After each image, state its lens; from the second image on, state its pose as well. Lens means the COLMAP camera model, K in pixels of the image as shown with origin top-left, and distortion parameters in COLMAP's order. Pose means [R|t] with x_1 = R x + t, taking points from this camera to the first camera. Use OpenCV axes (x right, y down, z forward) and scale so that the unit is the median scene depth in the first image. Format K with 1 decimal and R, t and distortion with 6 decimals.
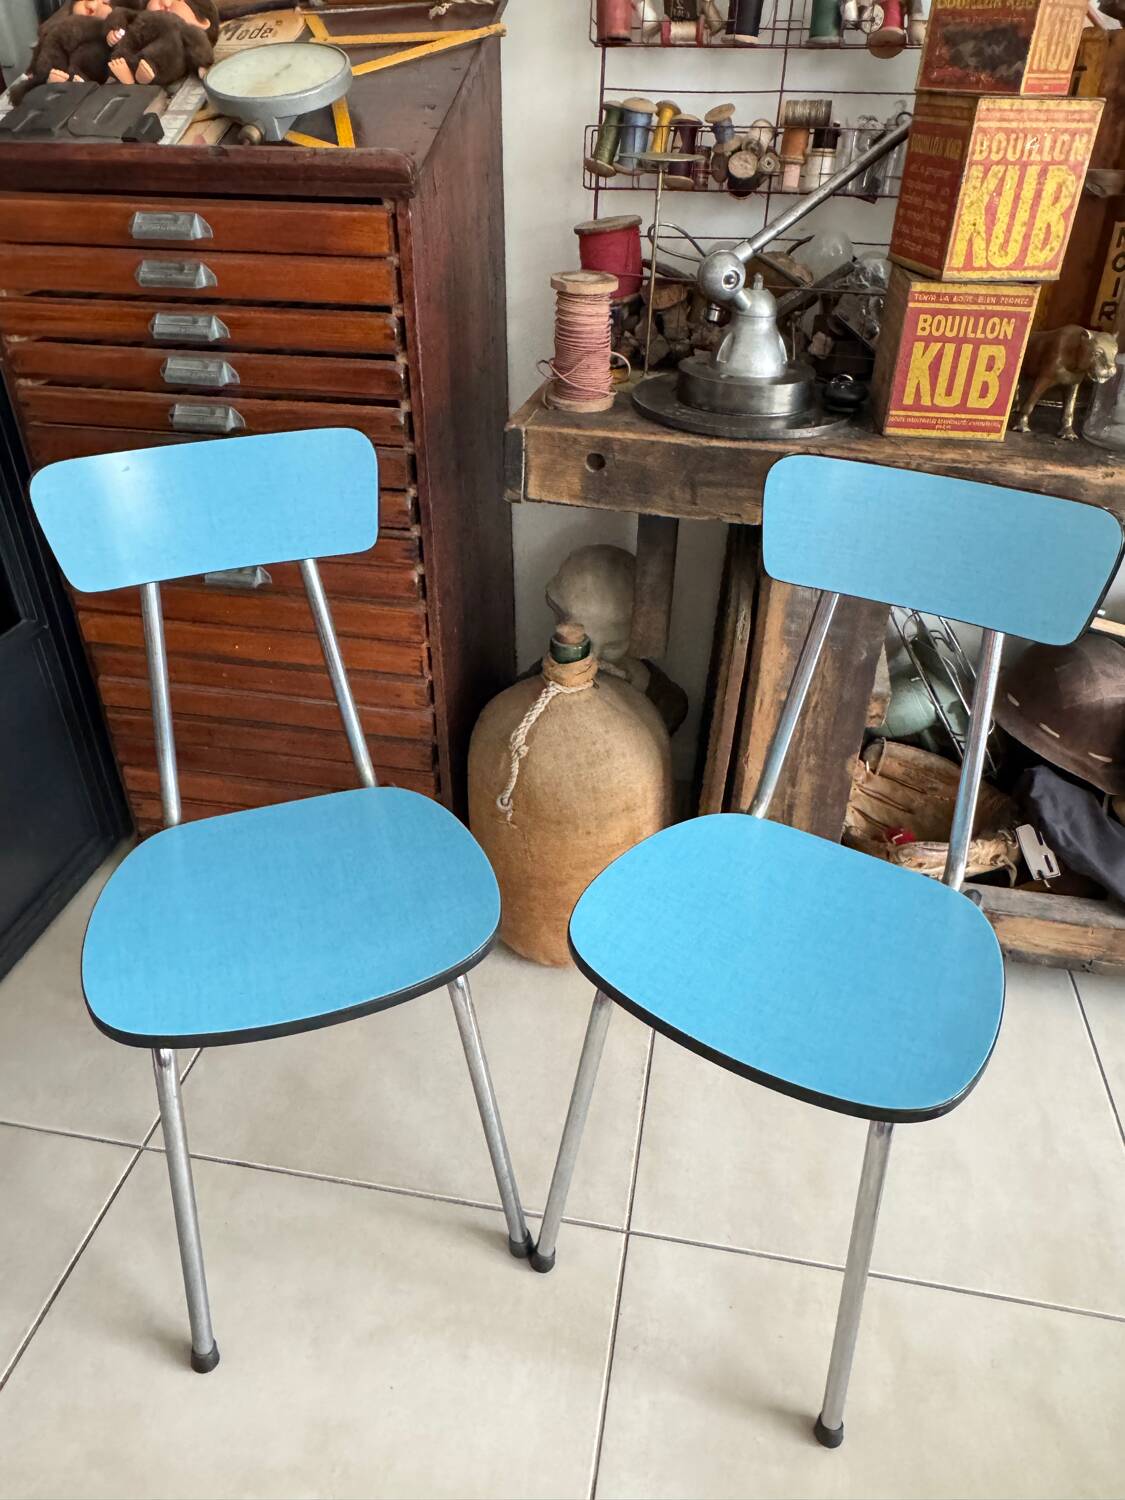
lens RADIAL K [[1032.8, 0, 563.4], [0, 1032.8, 746.0], [0, 0, 1]] dist [-0.012777, 0.008955]
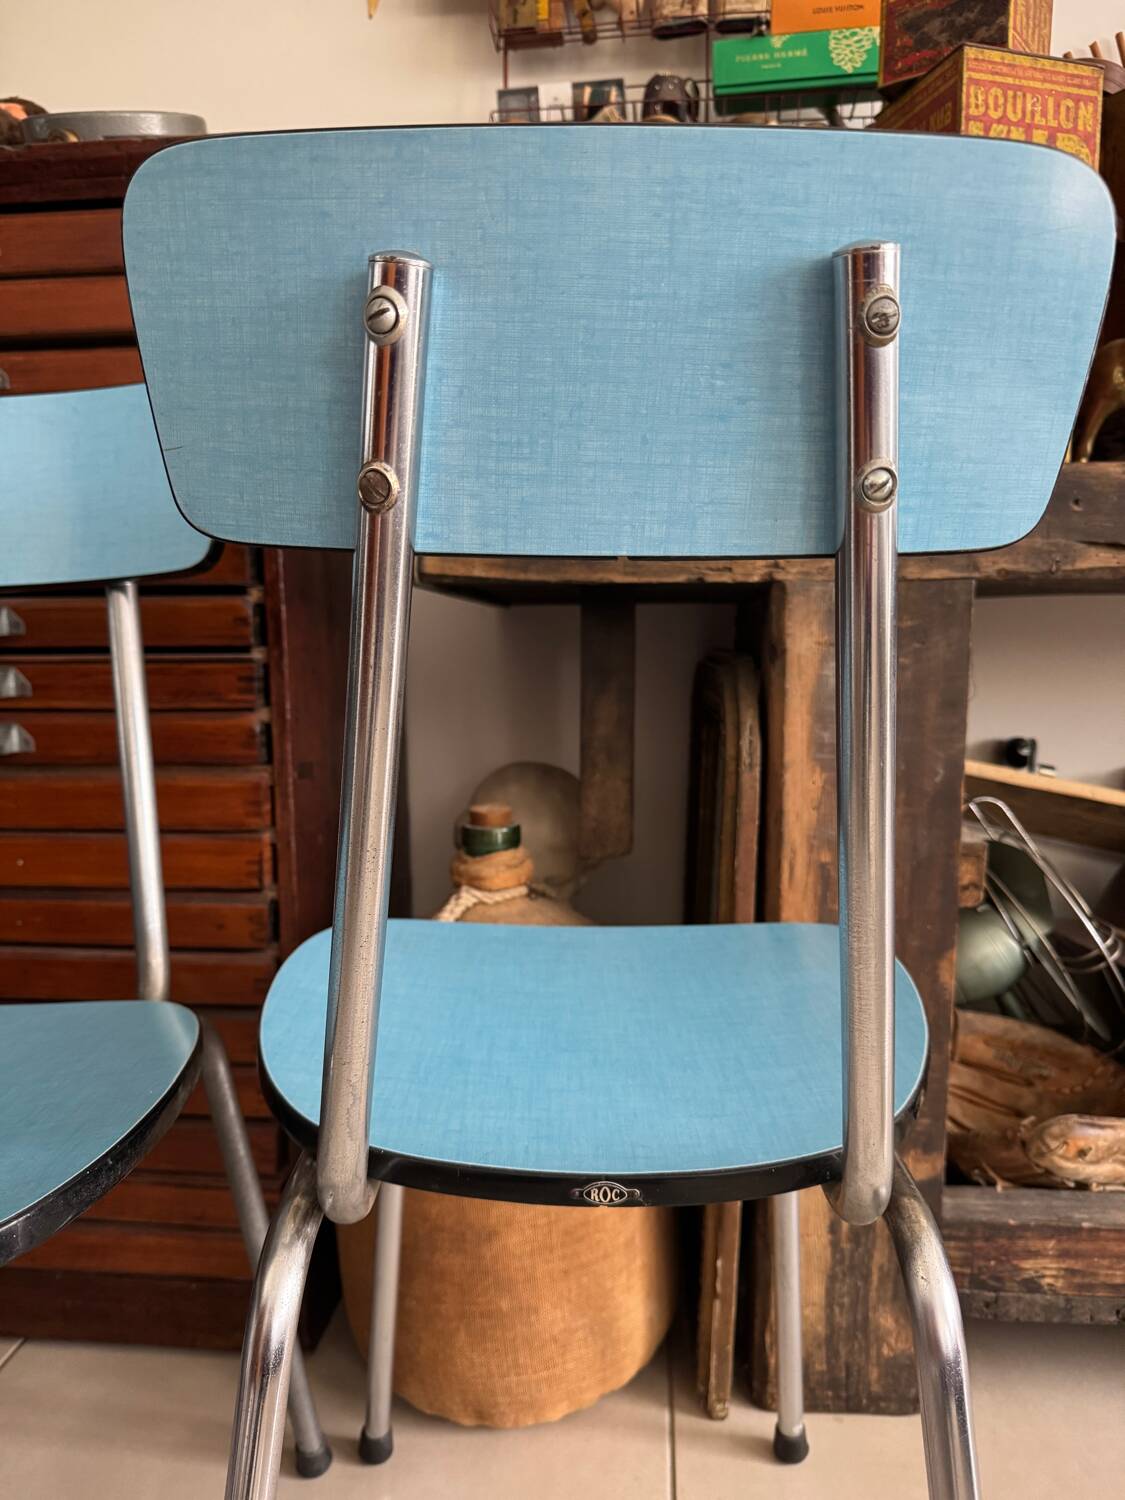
lens RADIAL K [[1079.9, 0, 568.0], [0, 1079.9, 748.6], [0, 0, 1]] dist [0.012328, -0.019882]
pose [[0.995309, -0.025804, 0.093240, -0.008451], [0.065574, 0.888547, -0.454076, 0.202454], [-0.071131, 0.458060, 0.886071, 0.411220]]
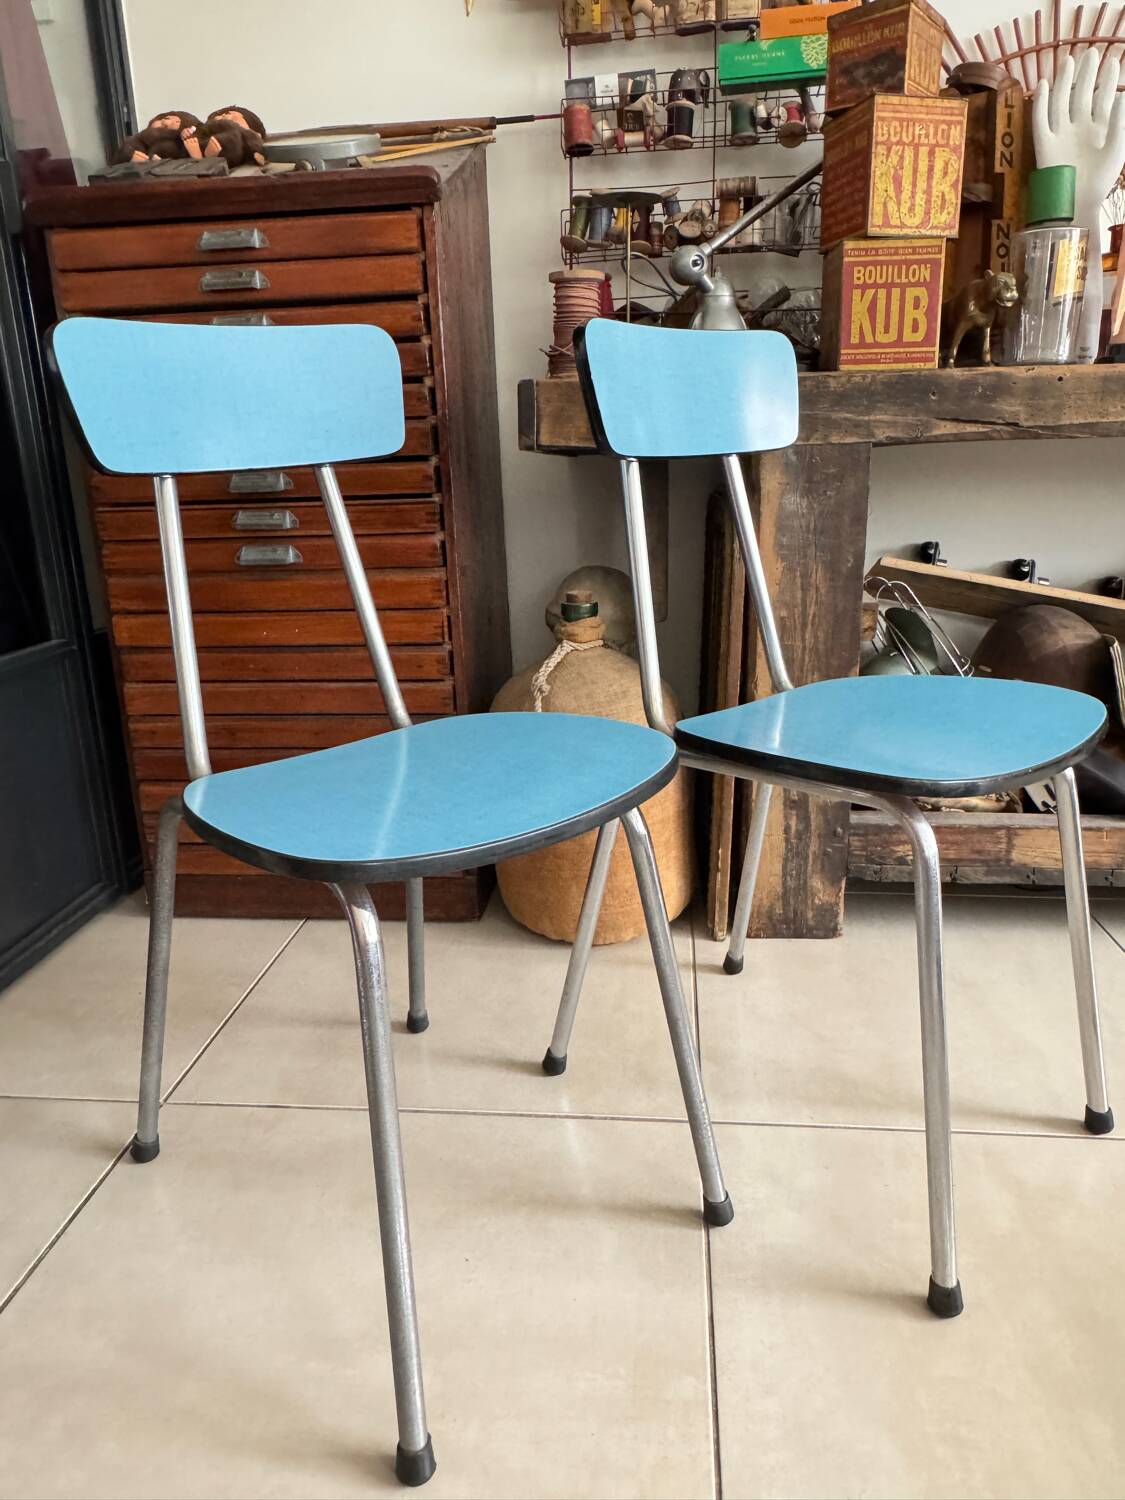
lens RADIAL K [[1032.8, 0, 567.3], [0, 1032.8, 739.5], [0, 0, 1]] dist [-0.012777, 0.008955]
pose [[0.996121, -0.059841, 0.064517, -0.098727], [0.076832, 0.948873, -0.306163, 0.424495], [-0.042897, 0.309933, 0.949790, 0.018105]]
